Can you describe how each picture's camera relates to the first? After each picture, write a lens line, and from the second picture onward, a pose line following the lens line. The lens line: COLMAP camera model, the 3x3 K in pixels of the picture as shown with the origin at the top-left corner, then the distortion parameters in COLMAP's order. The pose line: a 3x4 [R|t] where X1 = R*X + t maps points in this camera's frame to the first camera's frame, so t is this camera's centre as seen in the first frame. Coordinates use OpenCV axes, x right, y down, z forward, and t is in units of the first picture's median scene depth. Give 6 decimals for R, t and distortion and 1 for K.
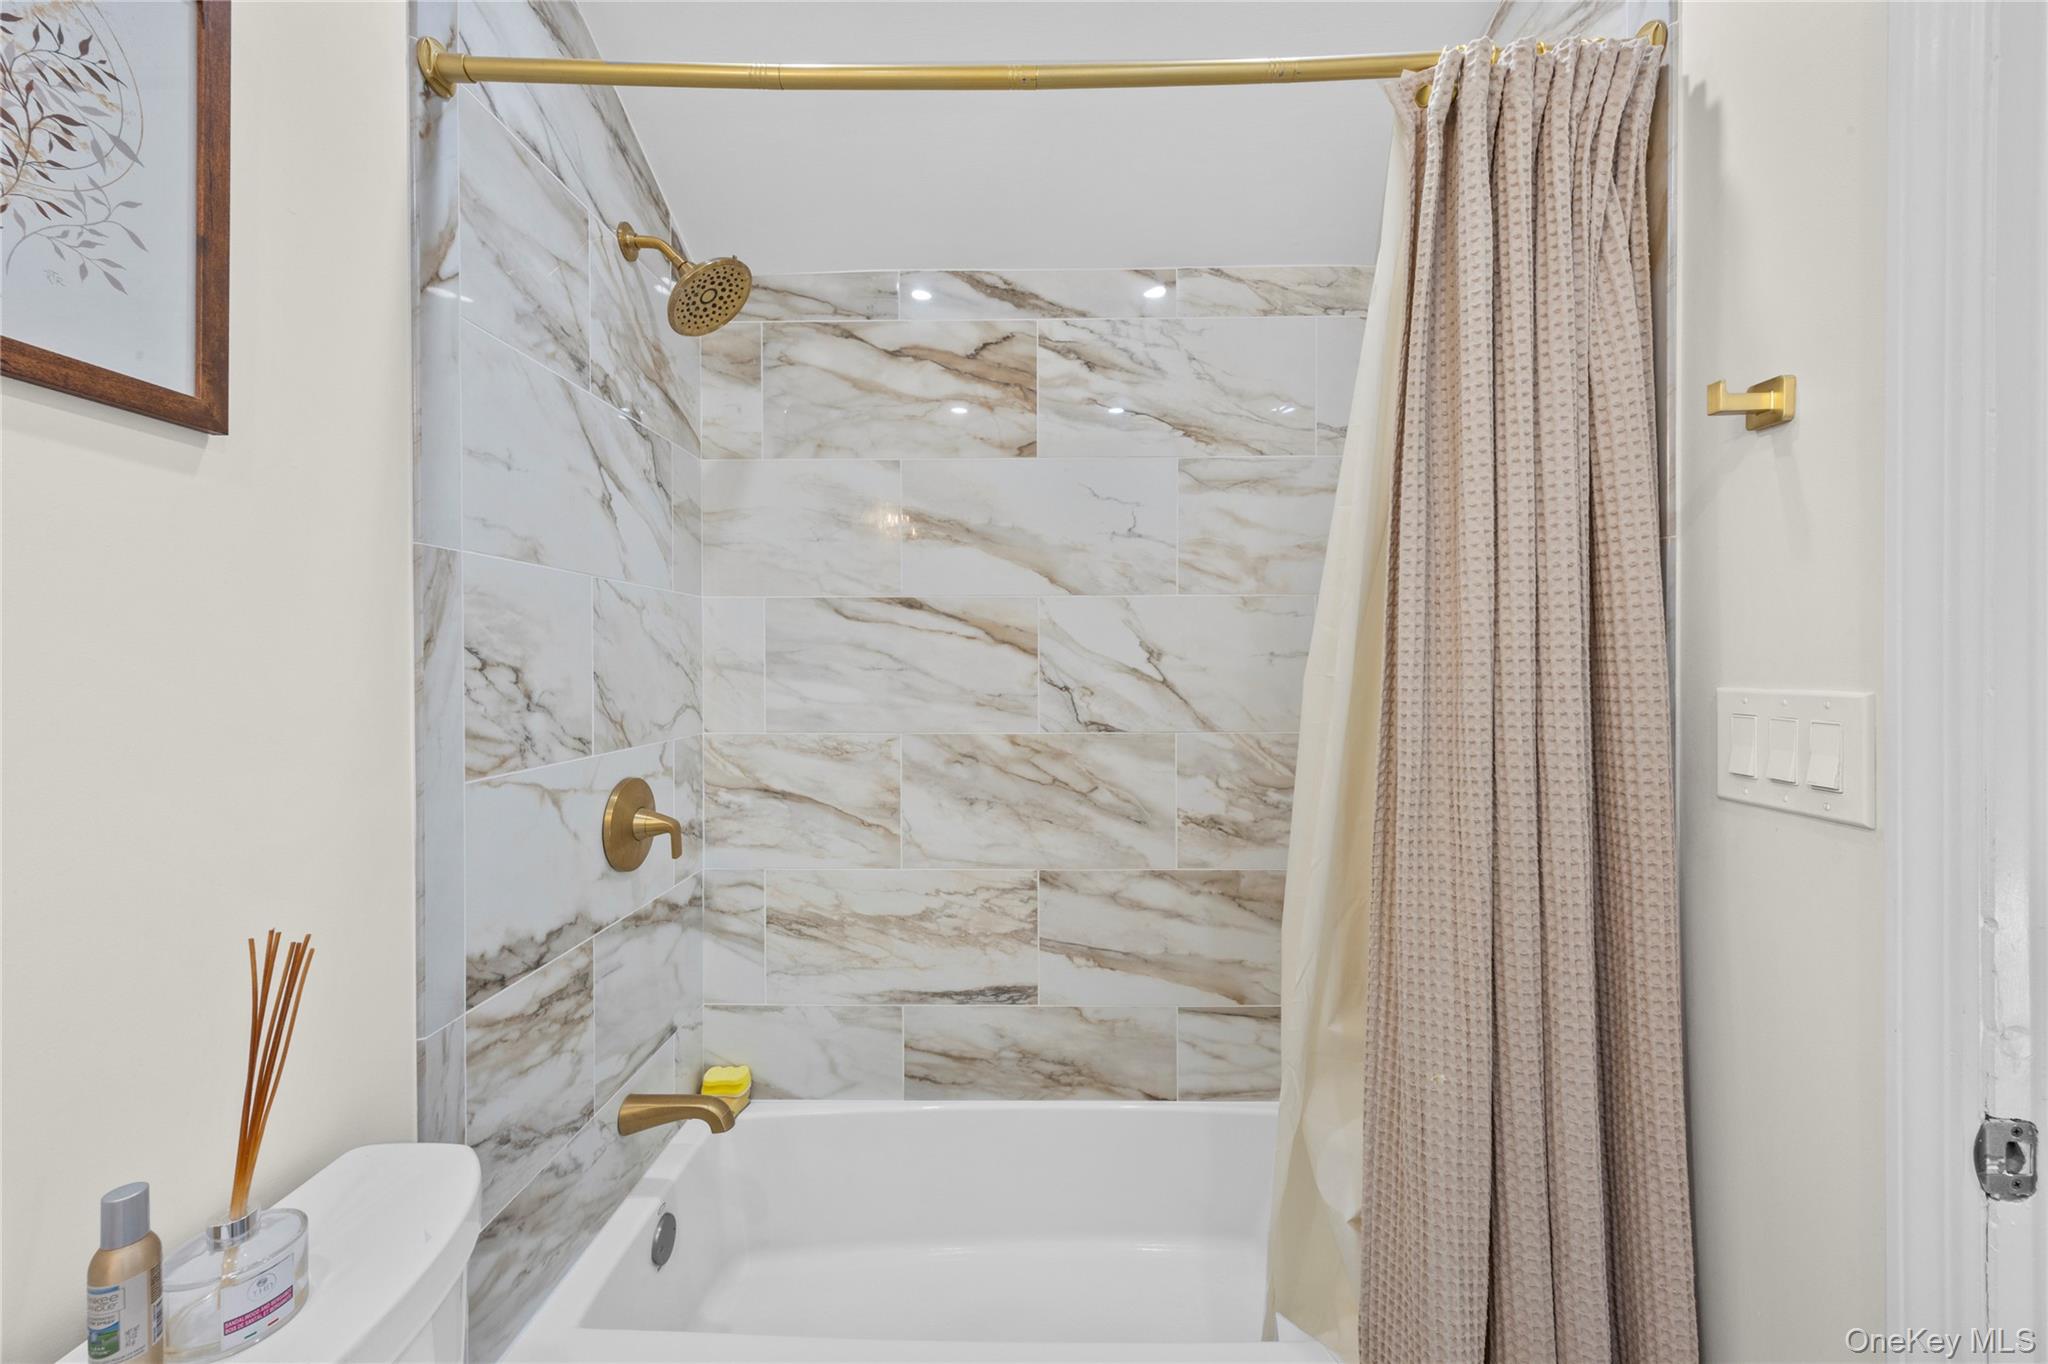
lens RADIAL K [[818.9, 0, 1023.9], [0, 818.9, 672.0], [0, 0, 1]] dist [0.010228, -0.000291]
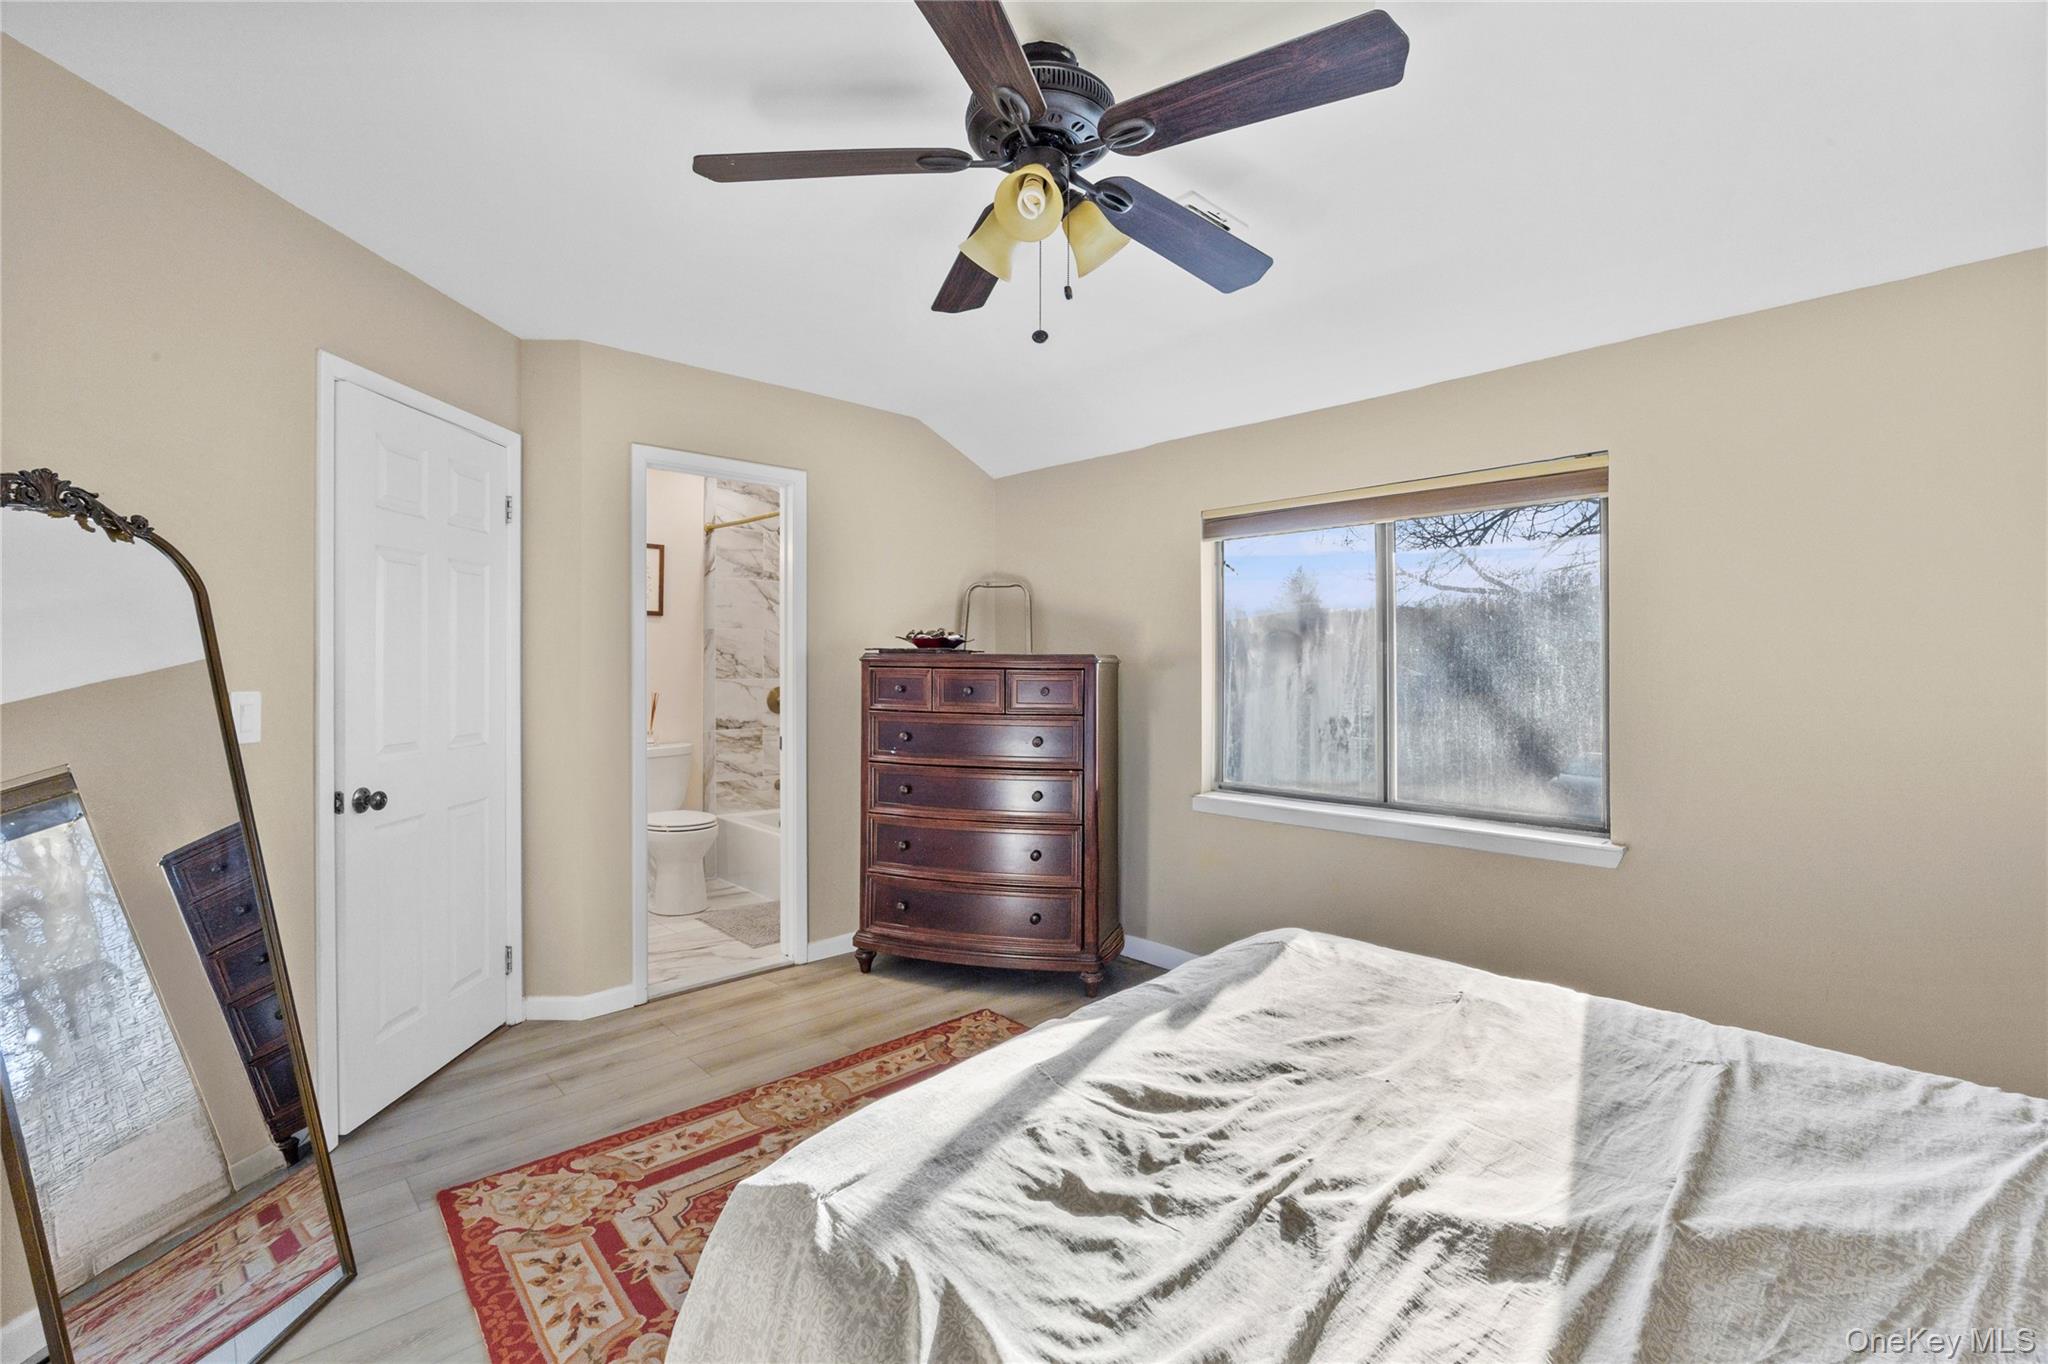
lens RADIAL K [[898.3, 0, 1022.2], [0, 898.3, 665.9], [0, 0, 1]] dist [-0.012535, -0.000528]
pose [[0.708392, 0.005793, -0.705796, 2.371580], [-0.009640, 0.999952, -0.001468, 0.030278], [0.705754, 0.007844, 0.708414, -0.775766]]
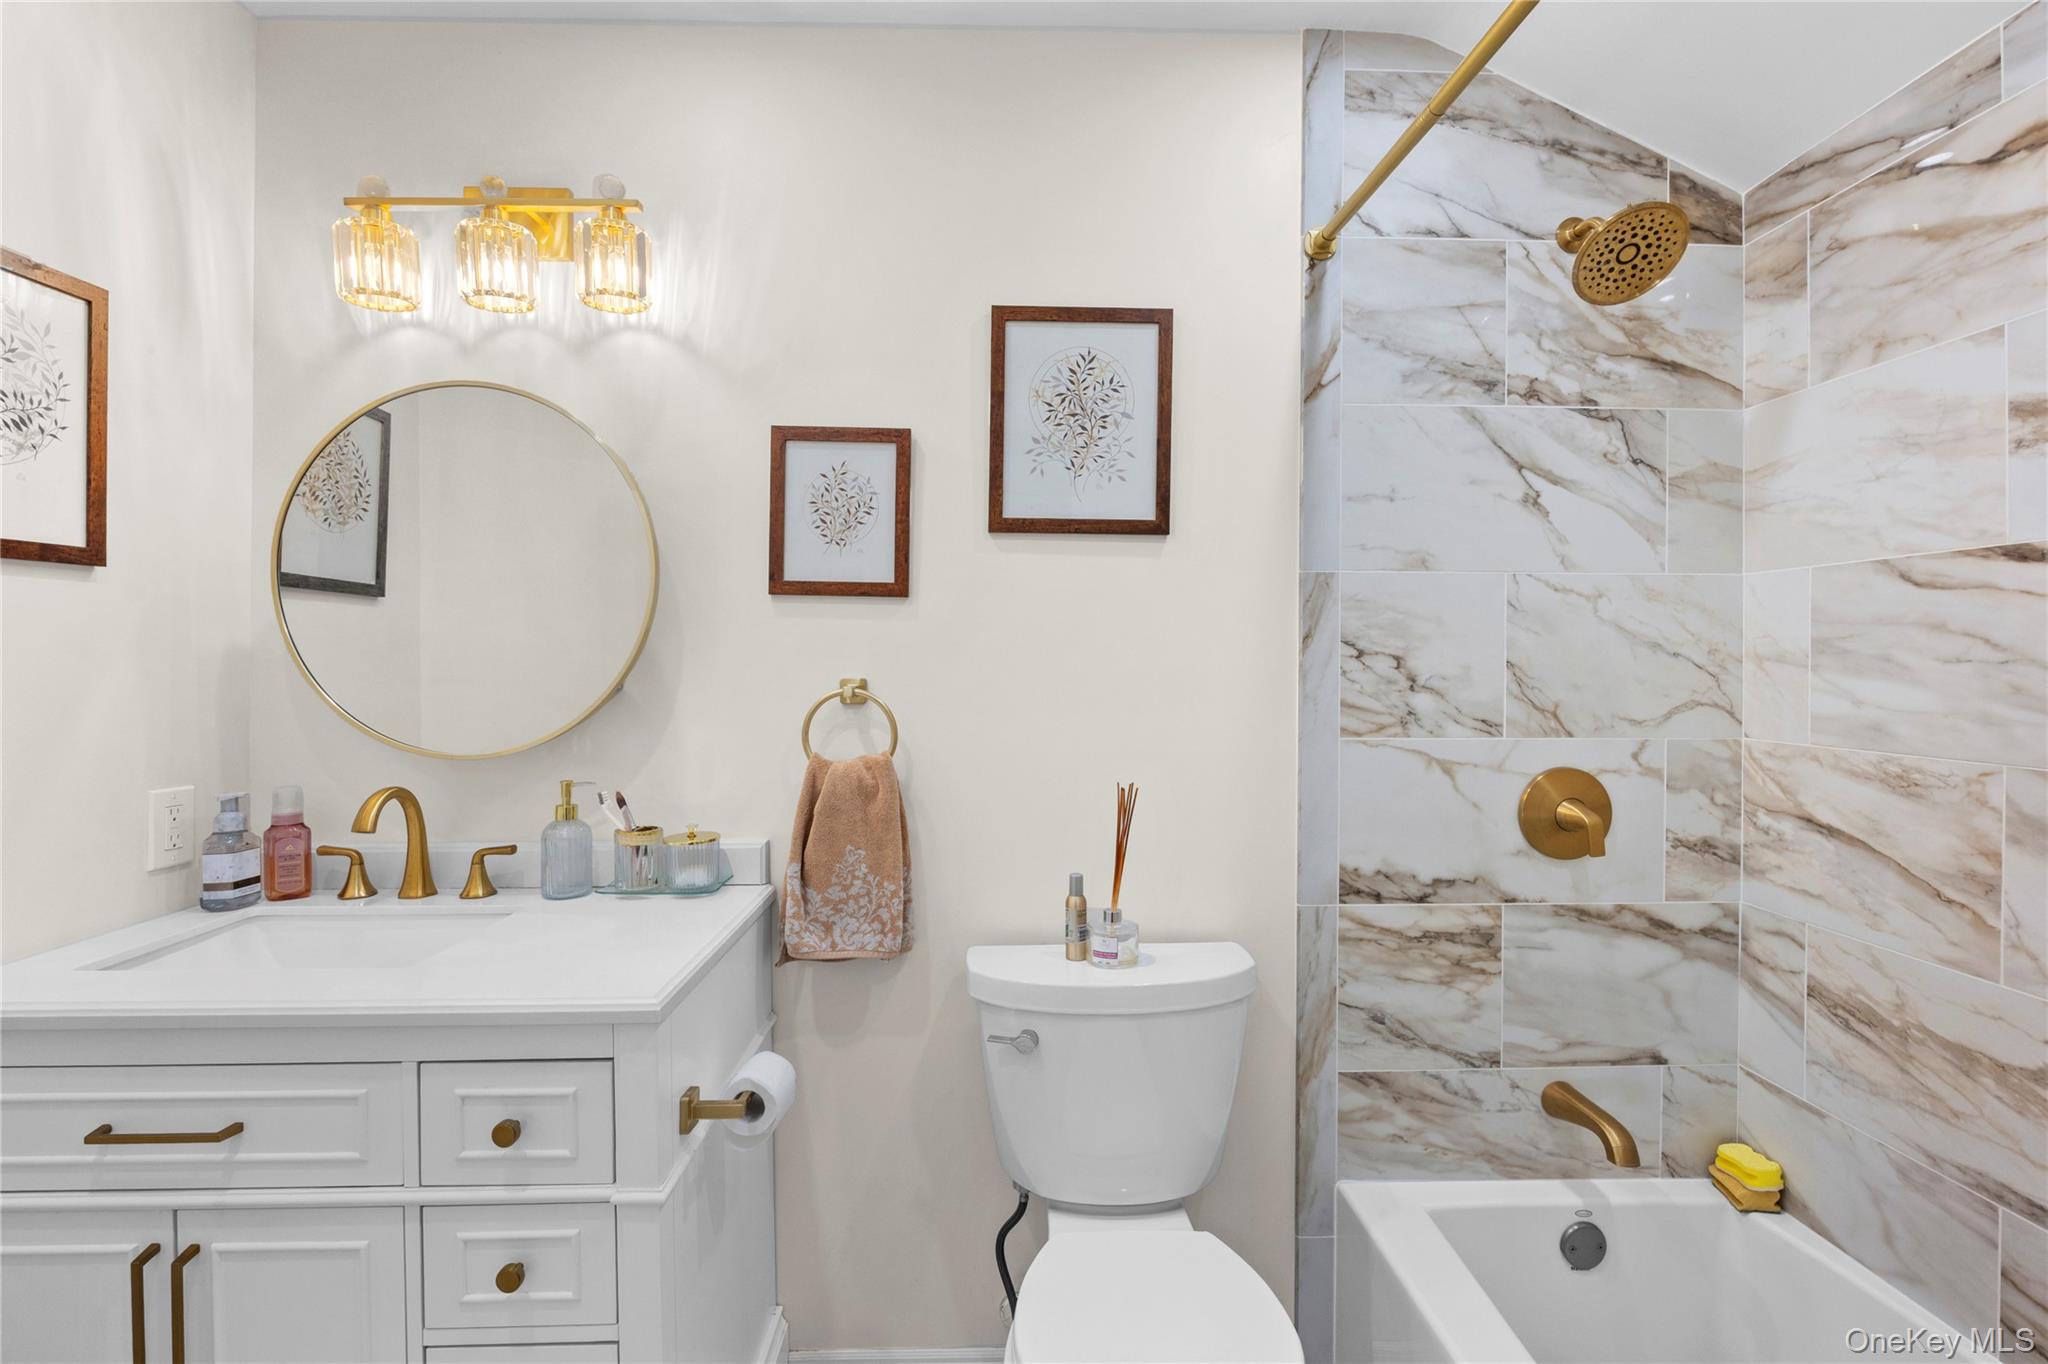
lens RADIAL K [[898.3, 0, 1025.6], [0, 898.3, 664.5], [0, 0, 1]] dist [-0.012535, -0.000528]
pose [[0.059294, 0.005284, -0.998227, 0.470555], [-0.014537, 0.999885, 0.004429, 0.006486], [0.998135, 0.014248, 0.059364, 0.224953]]
